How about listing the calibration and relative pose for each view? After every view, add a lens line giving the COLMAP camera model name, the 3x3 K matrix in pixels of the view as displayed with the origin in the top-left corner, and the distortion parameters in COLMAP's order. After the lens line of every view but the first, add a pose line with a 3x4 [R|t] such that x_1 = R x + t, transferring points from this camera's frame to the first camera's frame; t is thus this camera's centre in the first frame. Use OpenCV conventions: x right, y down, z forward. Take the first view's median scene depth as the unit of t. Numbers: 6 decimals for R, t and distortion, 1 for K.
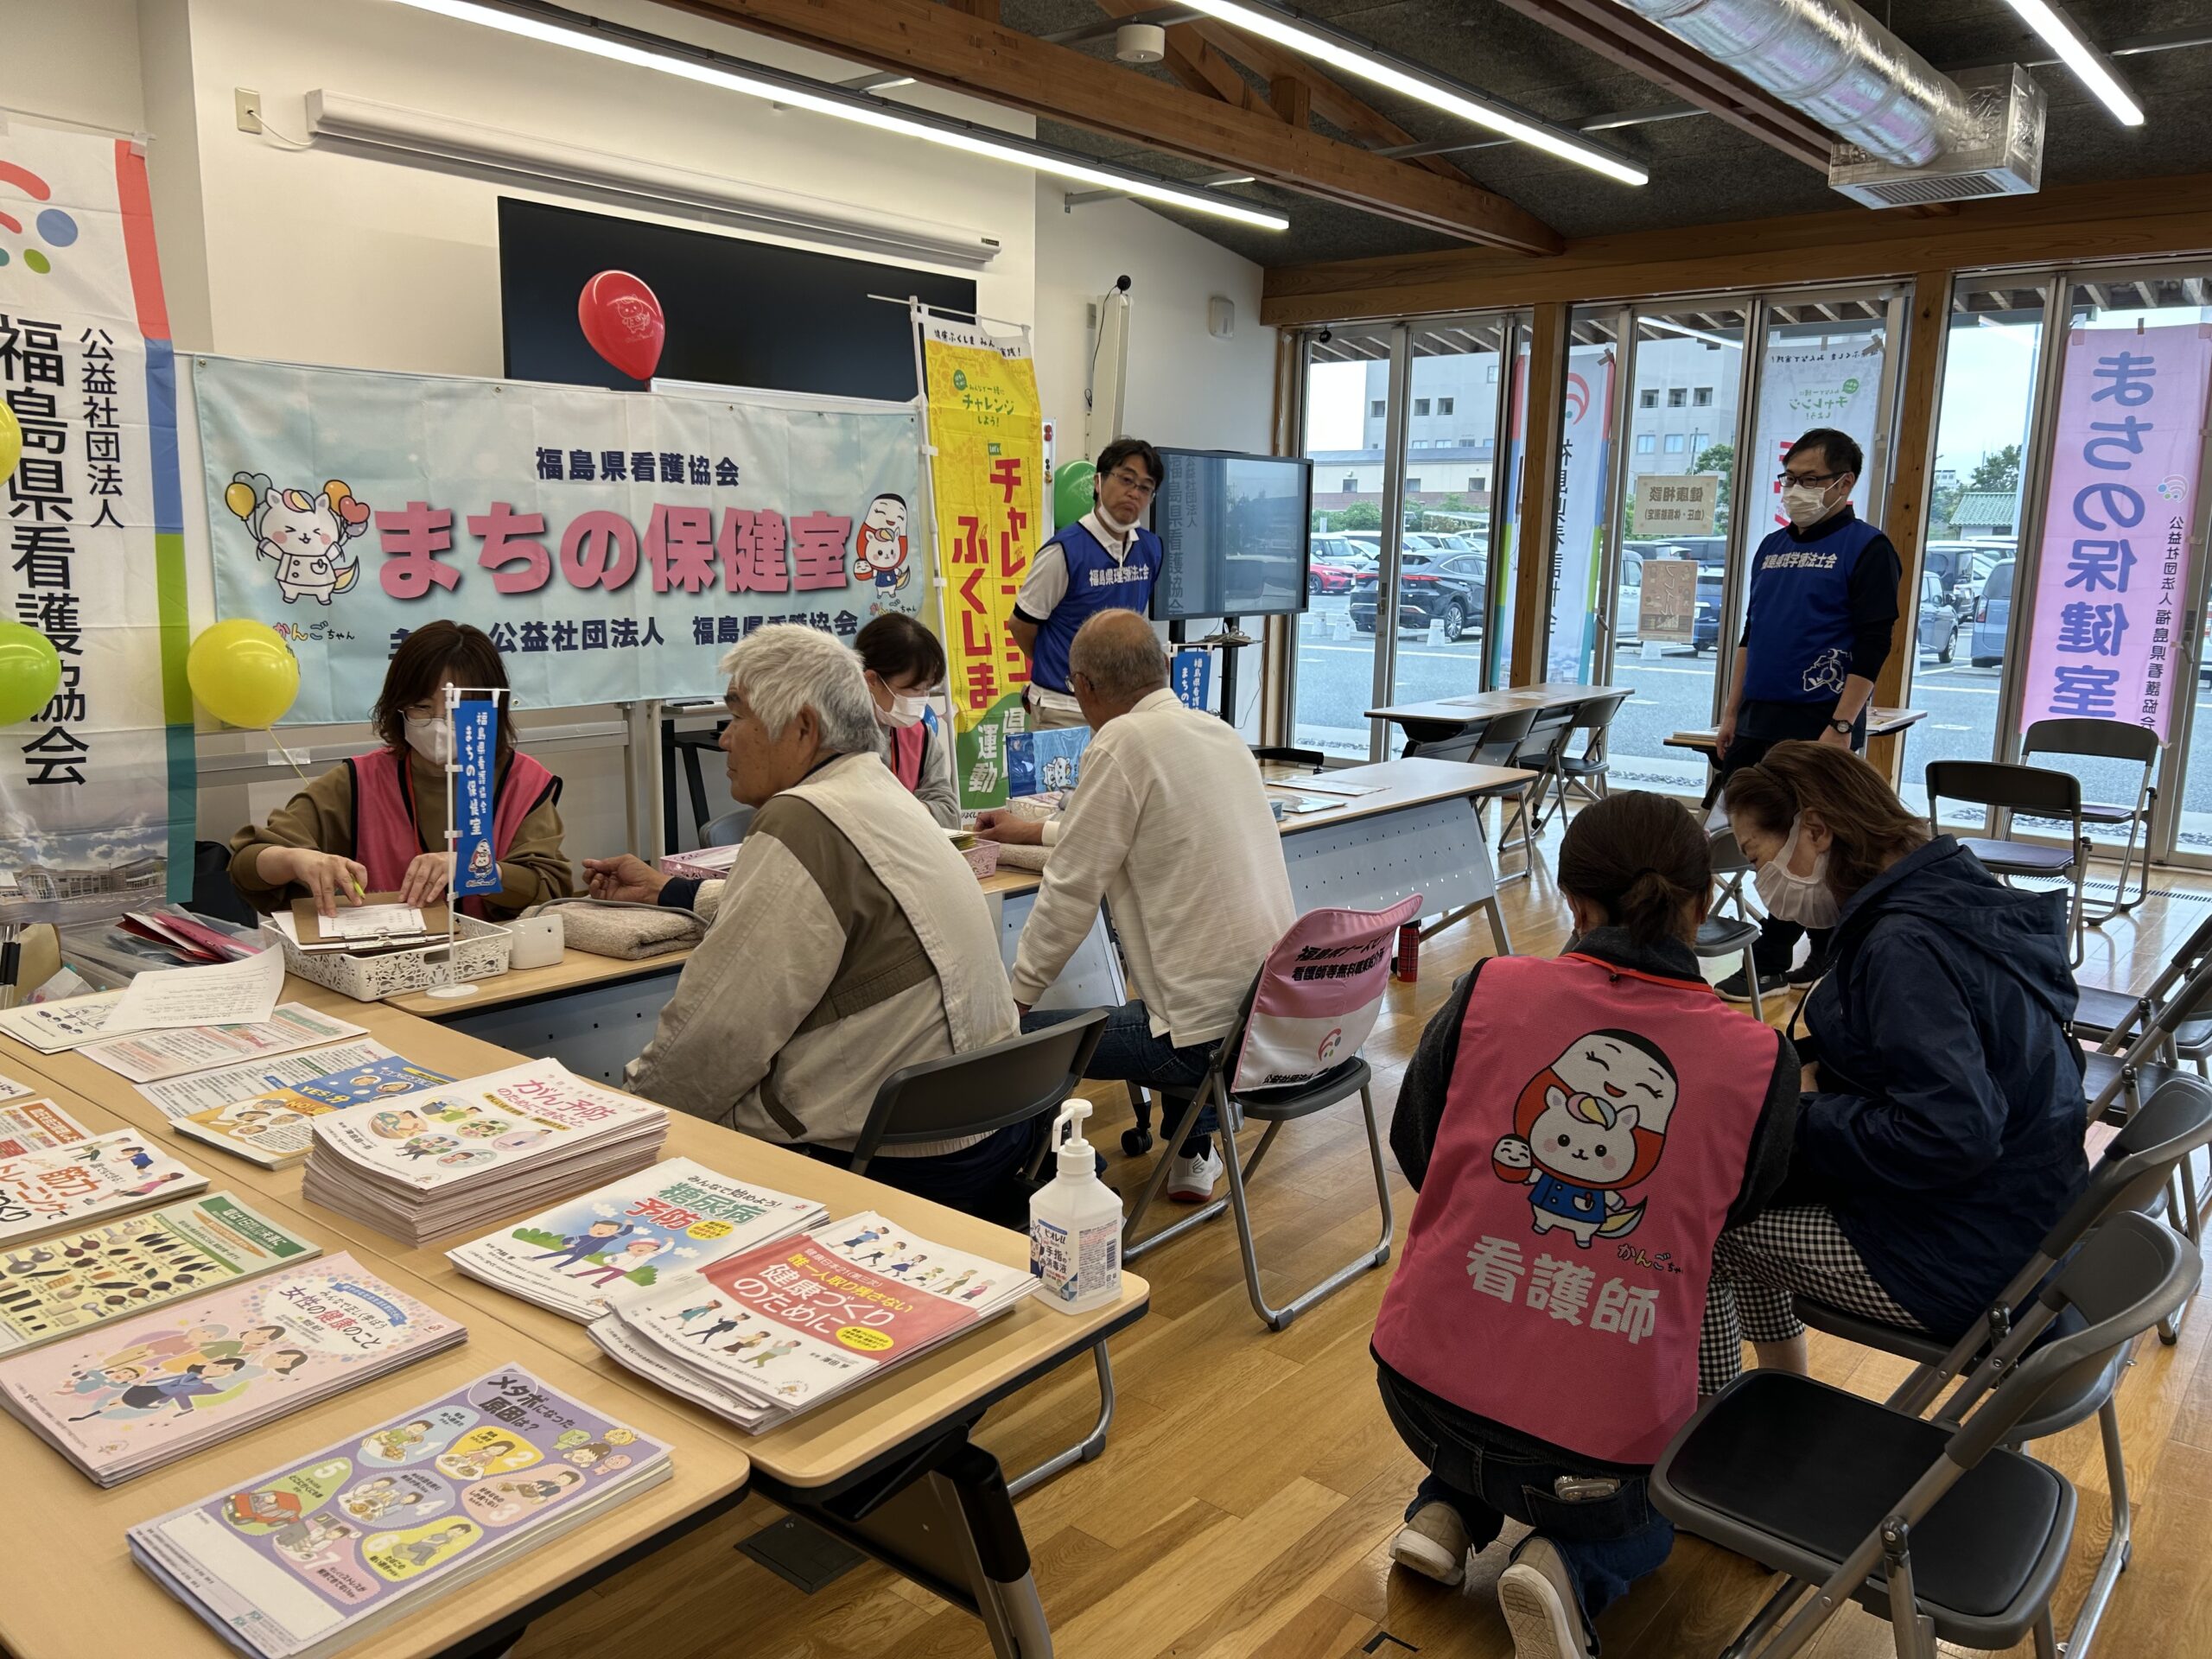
lens RADIAL K [[1705.5, 0, 1106.5], [0, 1705.5, 844.3], [0, 0, 1]] dist [0.039049, -0.050286]
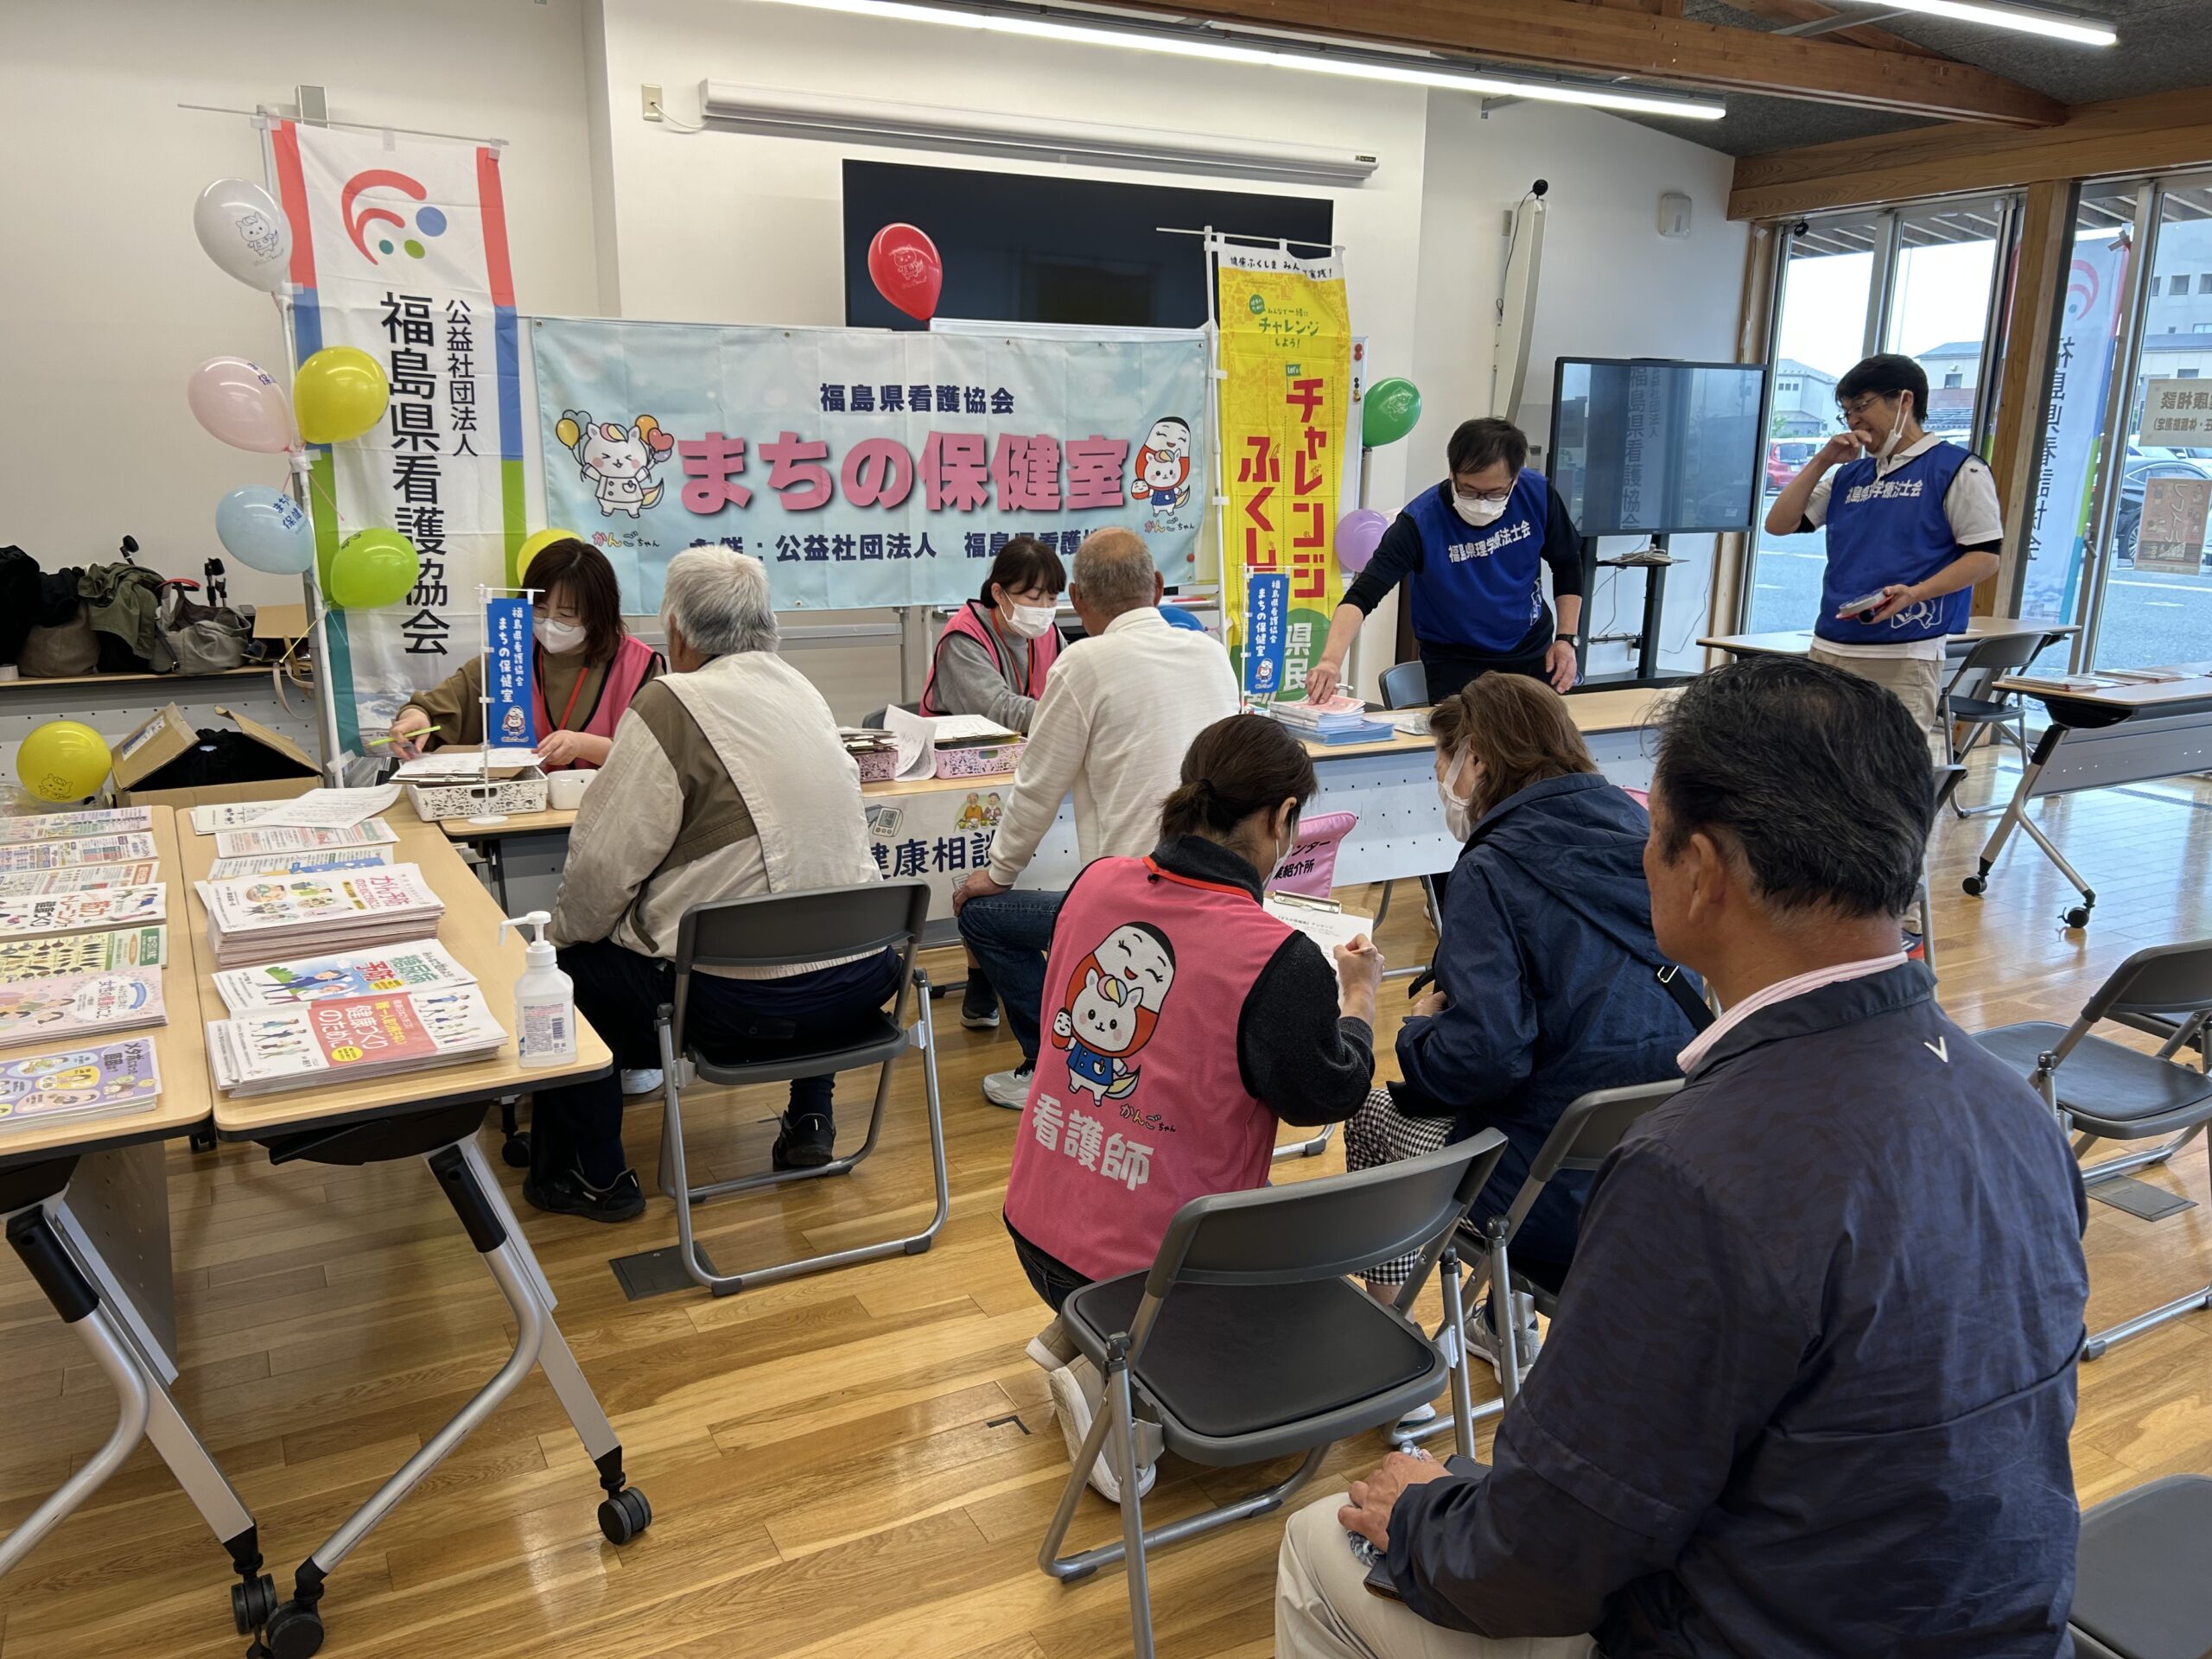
lens RADIAL K [[1705.5, 0, 1087.5], [0, 1705.5, 866.2], [0, 0, 1]] dist [0.039049, -0.050286]
pose [[0.922987, 0.088577, -0.374499, 0.294357], [-0.064466, 0.994987, 0.076453, -0.004956], [0.379394, -0.046422, 0.924070, -0.024330]]
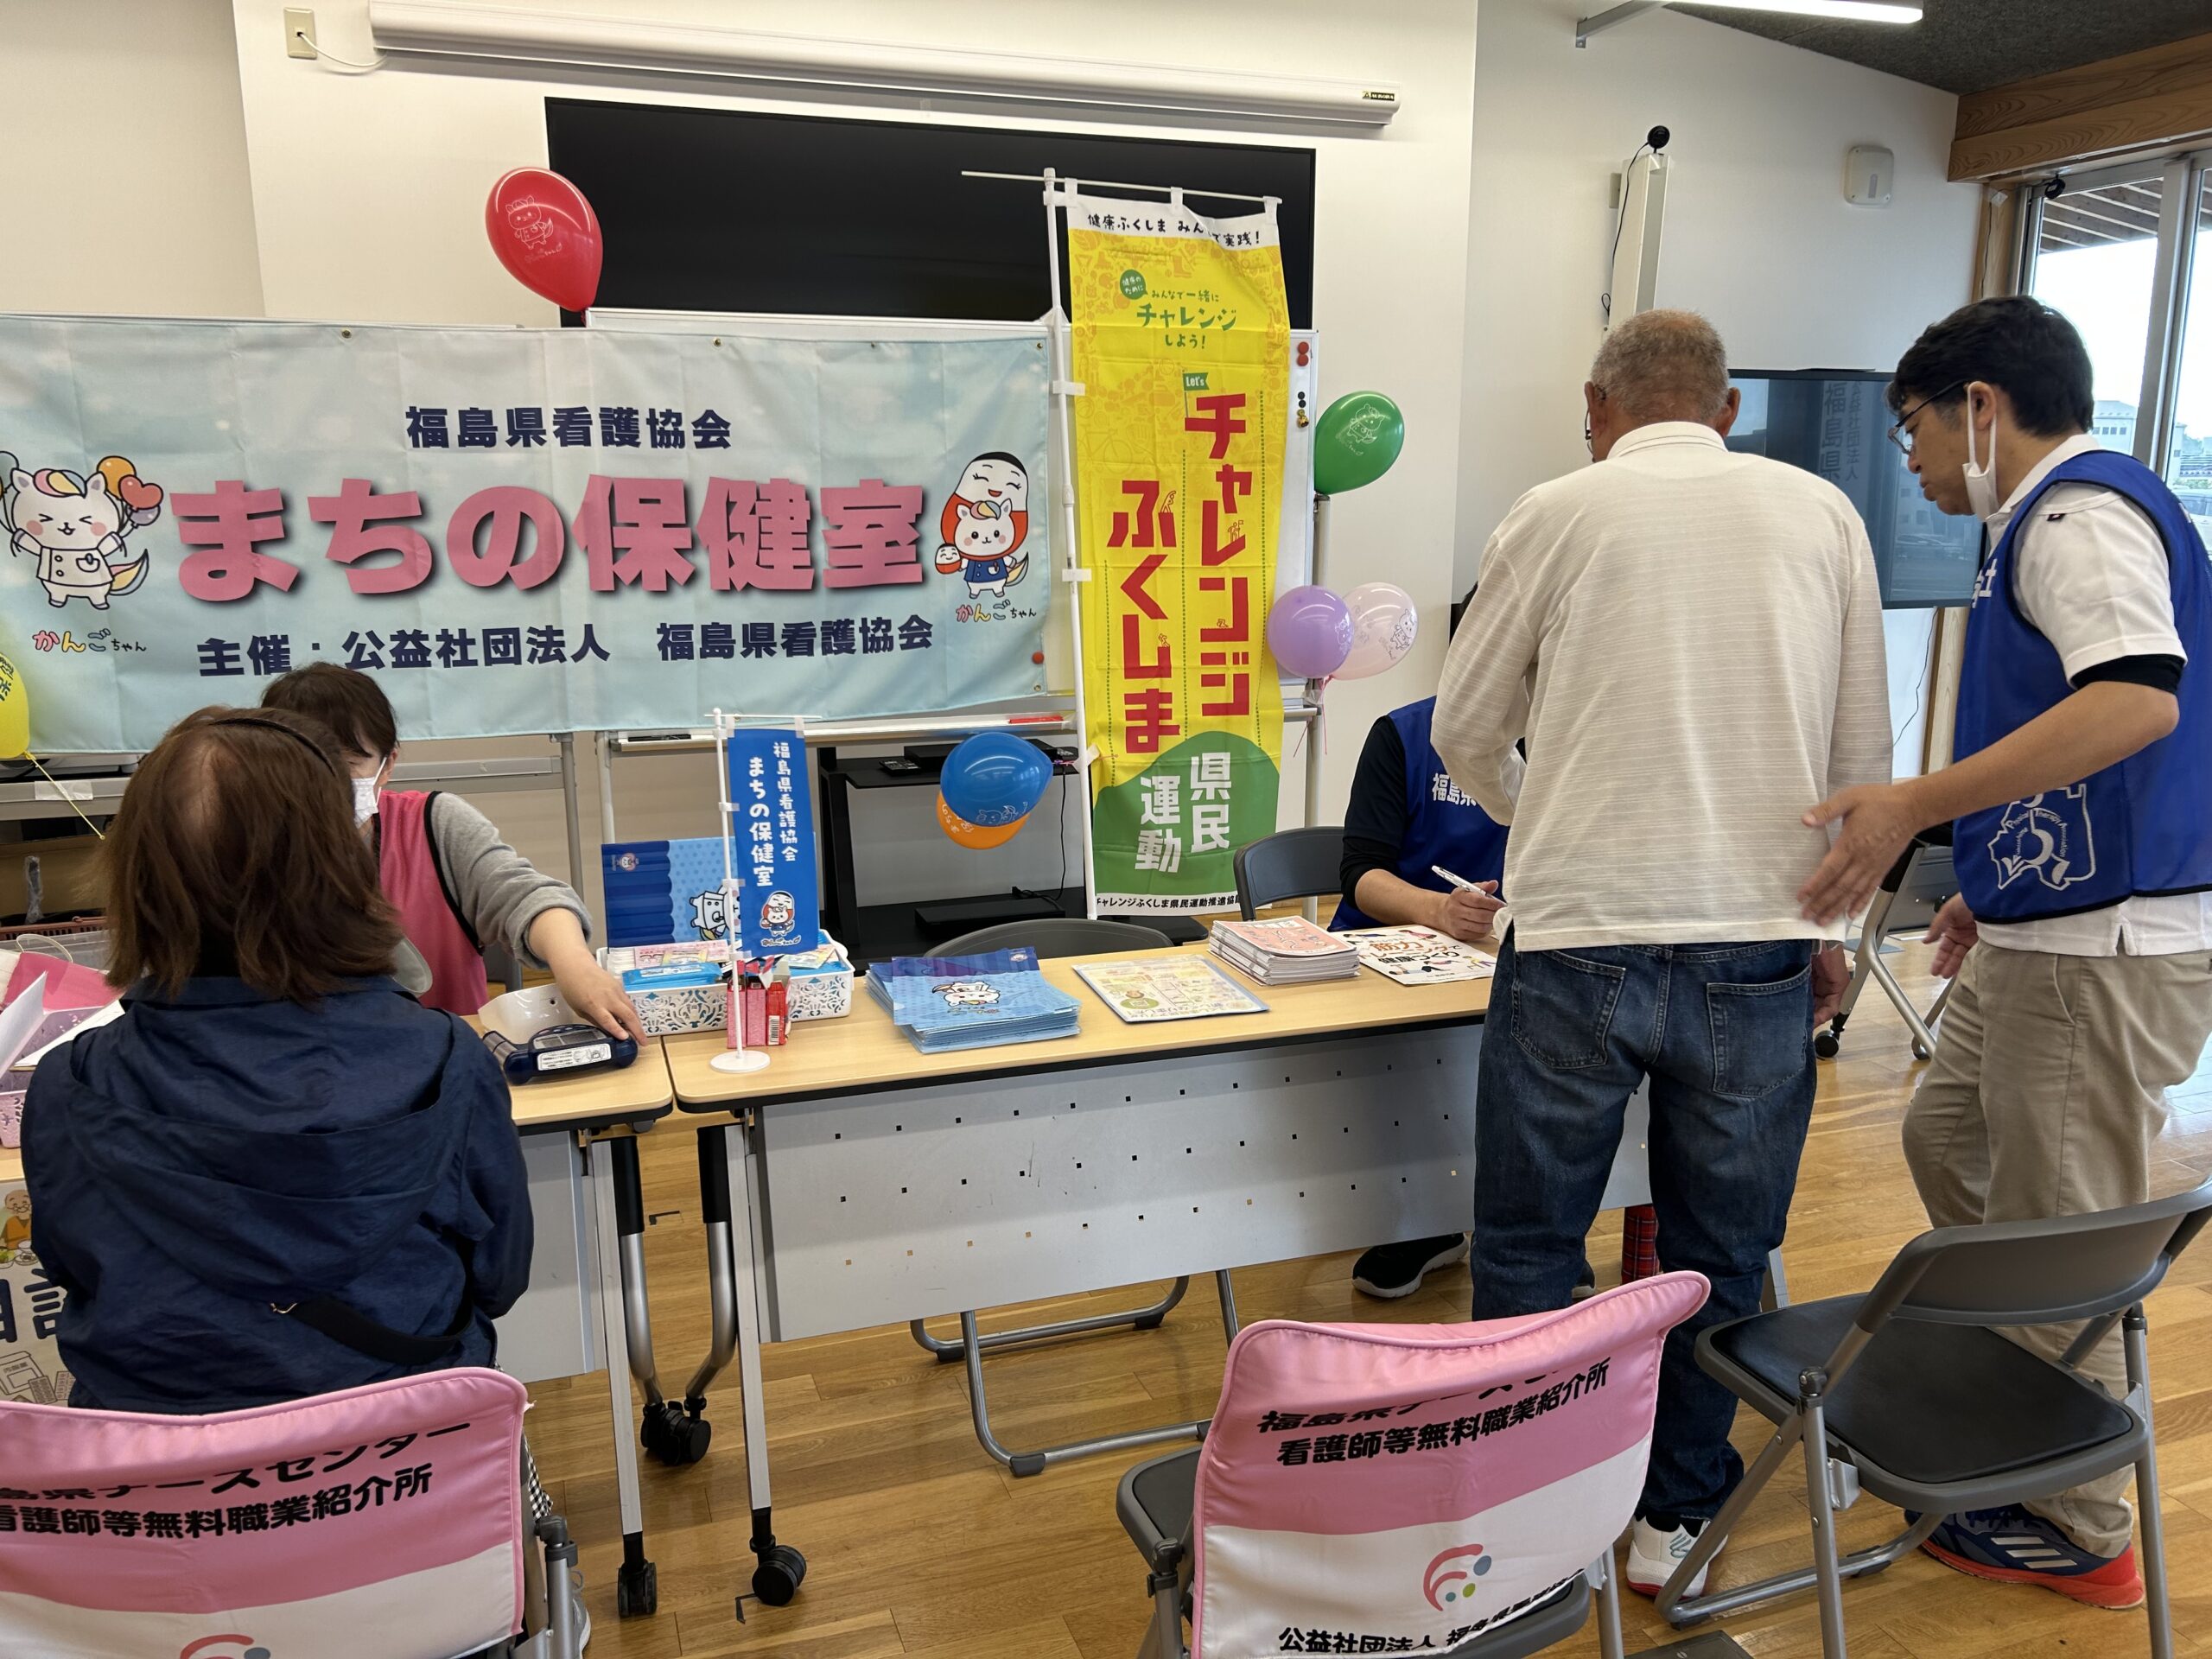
lens RADIAL K [[1705.5, 0, 1106.9], [0, 1705.5, 845.3], [0, 0, 1]] dist [0.039049, -0.050286]
pose [[0.854228, 0.087382, -0.512503, 0.347751], [-0.076769, 0.996169, 0.041890, -0.087927], [0.514200, 0.003561, 0.857663, 0.483851]]
